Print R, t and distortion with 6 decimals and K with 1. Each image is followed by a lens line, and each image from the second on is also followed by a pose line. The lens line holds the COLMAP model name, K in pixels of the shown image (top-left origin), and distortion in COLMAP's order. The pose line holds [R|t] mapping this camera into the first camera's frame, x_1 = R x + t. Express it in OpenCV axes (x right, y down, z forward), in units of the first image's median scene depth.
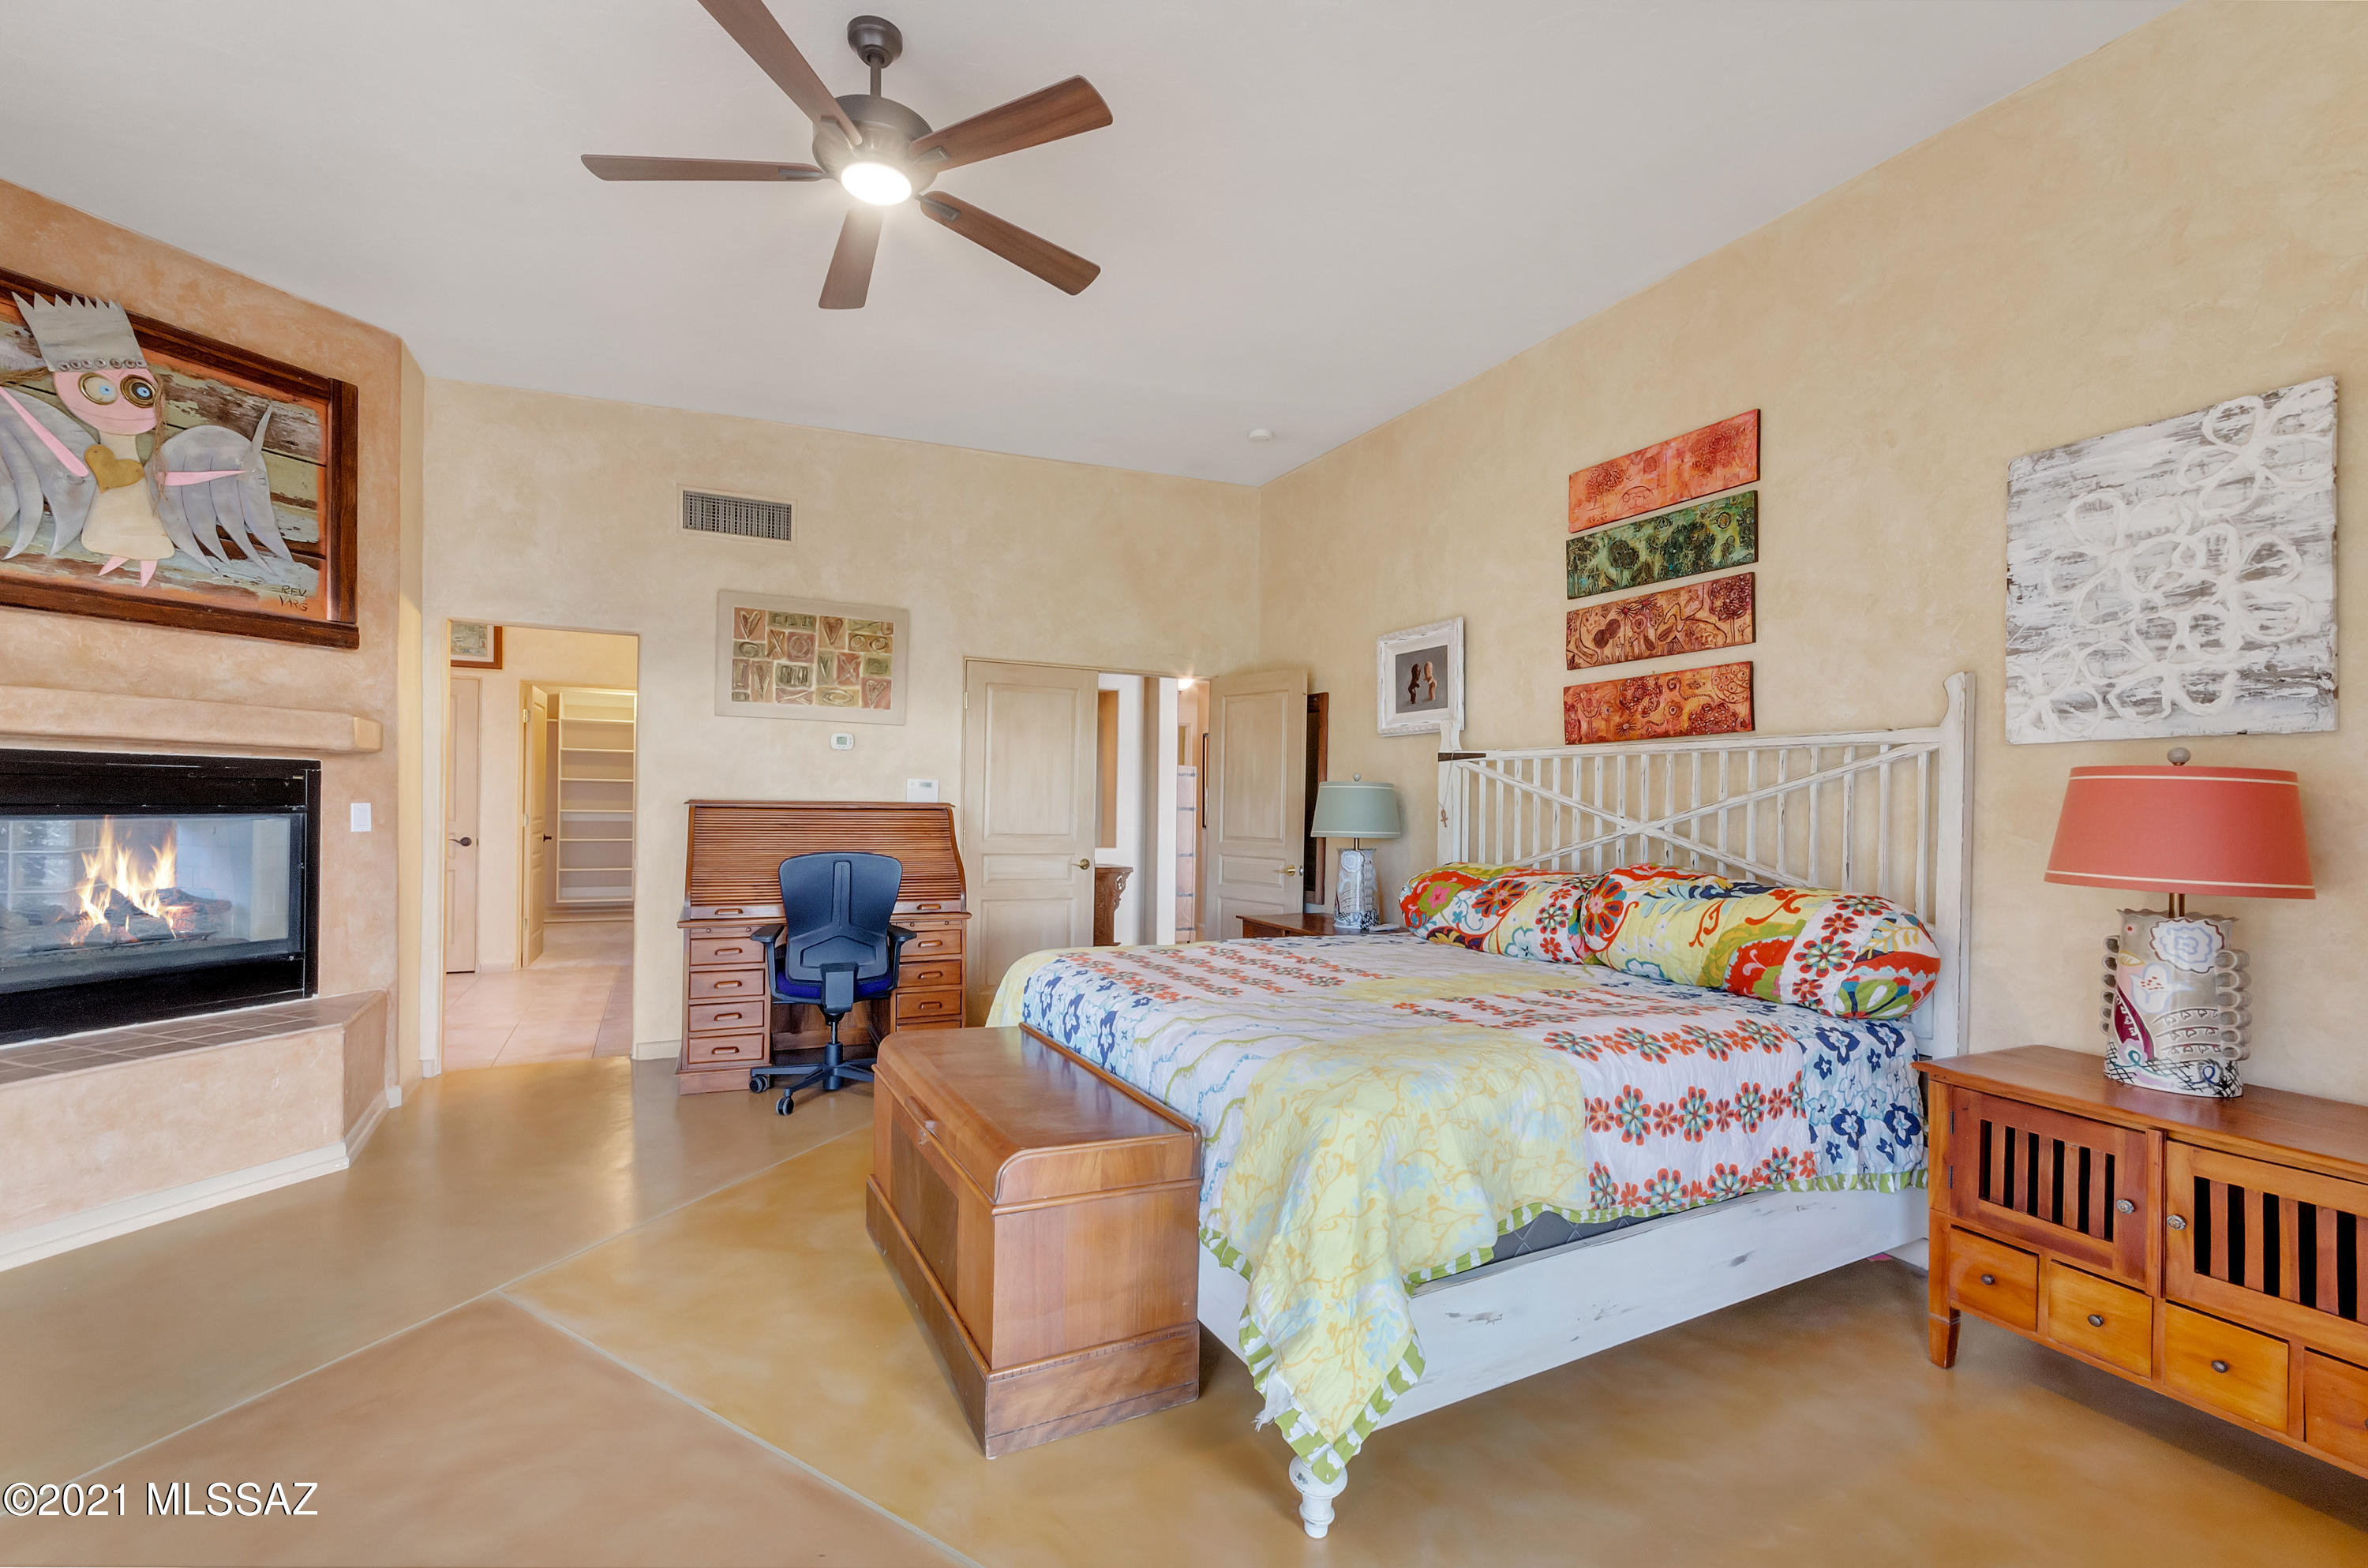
lens RADIAL K [[1042.8, 0, 1182.2], [0, 1042.8, 806.1], [0, 0, 1]] dist [-0.002815, 0.000053]
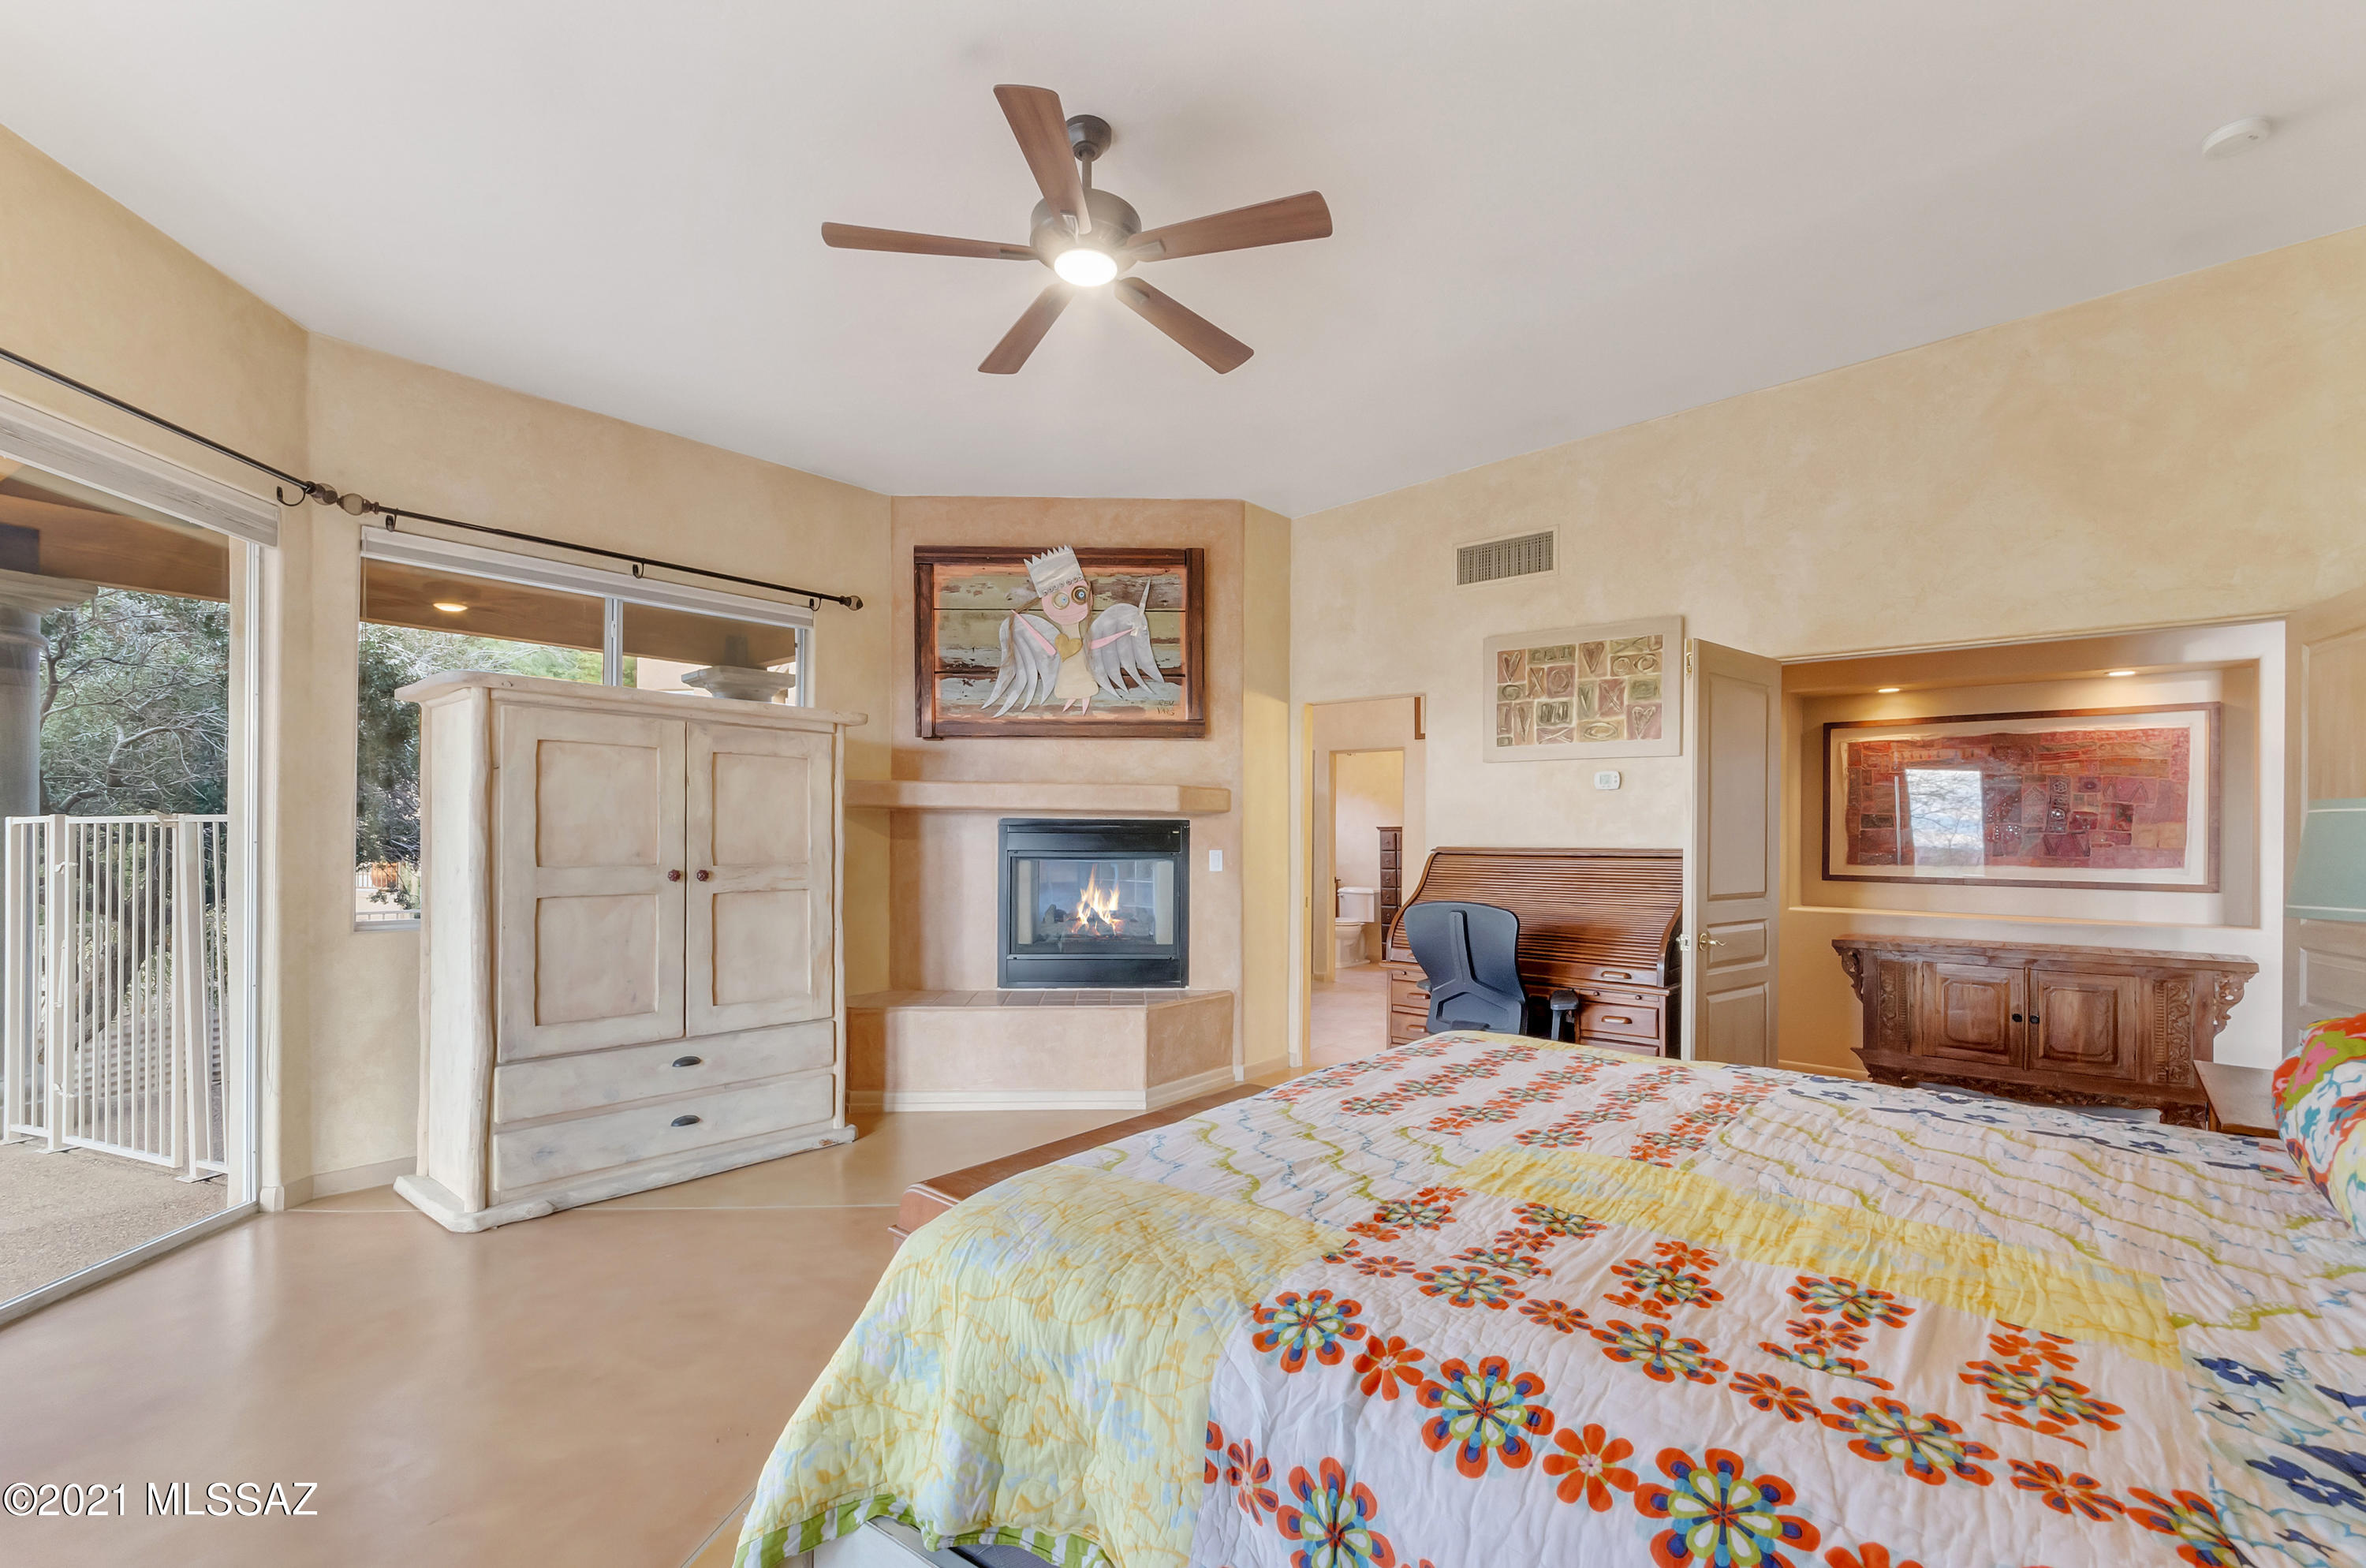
lens RADIAL K [[1042.1, 0, 1167.0], [0, 1042.1, 840.9], [0, 0, 1]] dist [-0.002815, 0.000053]
pose [[0.392799, -0.011204, -0.919556, 0.457327], [-0.004212, 0.999893, -0.013982, 0.004092], [0.919615, 0.009366, 0.392710, 0.423661]]
